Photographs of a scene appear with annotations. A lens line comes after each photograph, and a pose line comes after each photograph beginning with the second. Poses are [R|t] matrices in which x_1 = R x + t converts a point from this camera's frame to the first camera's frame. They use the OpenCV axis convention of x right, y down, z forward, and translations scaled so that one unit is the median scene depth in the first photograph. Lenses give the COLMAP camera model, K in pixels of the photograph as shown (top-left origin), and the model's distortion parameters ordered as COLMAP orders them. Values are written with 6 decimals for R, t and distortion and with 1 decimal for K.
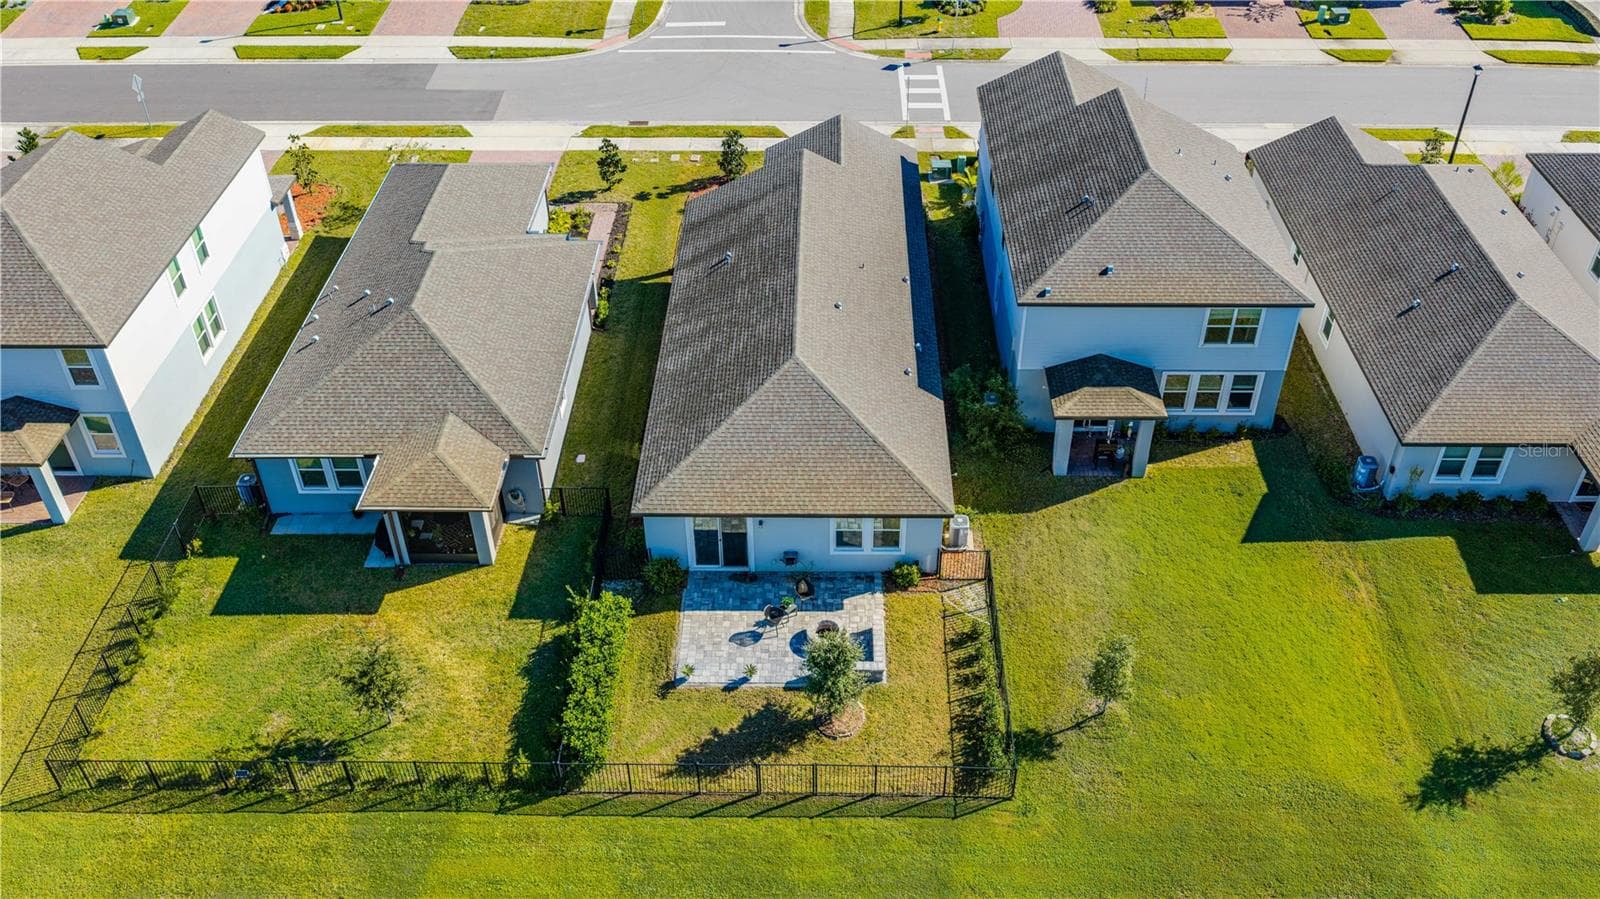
lens RADIAL K [[1325.3, 0, 800.0], [0, 1325.3, 449.5], [0, 0, 1]] dist [0.029684, -0.066722]
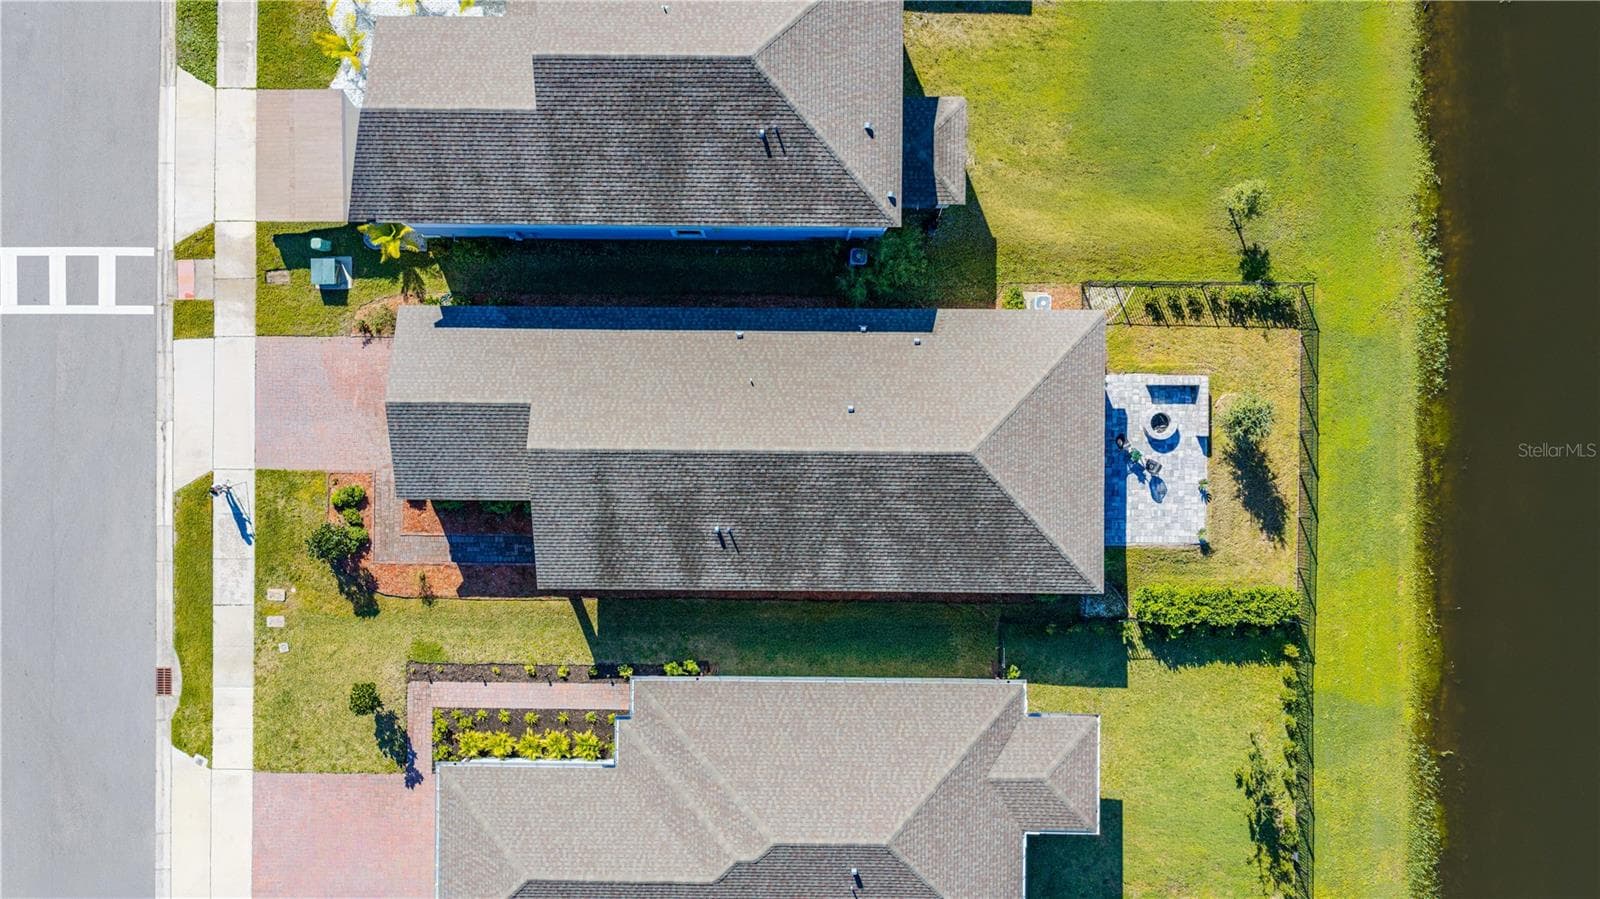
lens RADIAL K [[1325.3, 0, 800.0], [0, 1325.3, 449.5], [0, 0, 1]] dist [0.029684, -0.066722]
pose [[-0.013552, -0.999891, -0.005939, 0.006805], [0.639154, -0.013230, 0.768965, -0.928766], [-0.768959, 0.006625, 0.639263, 0.438030]]
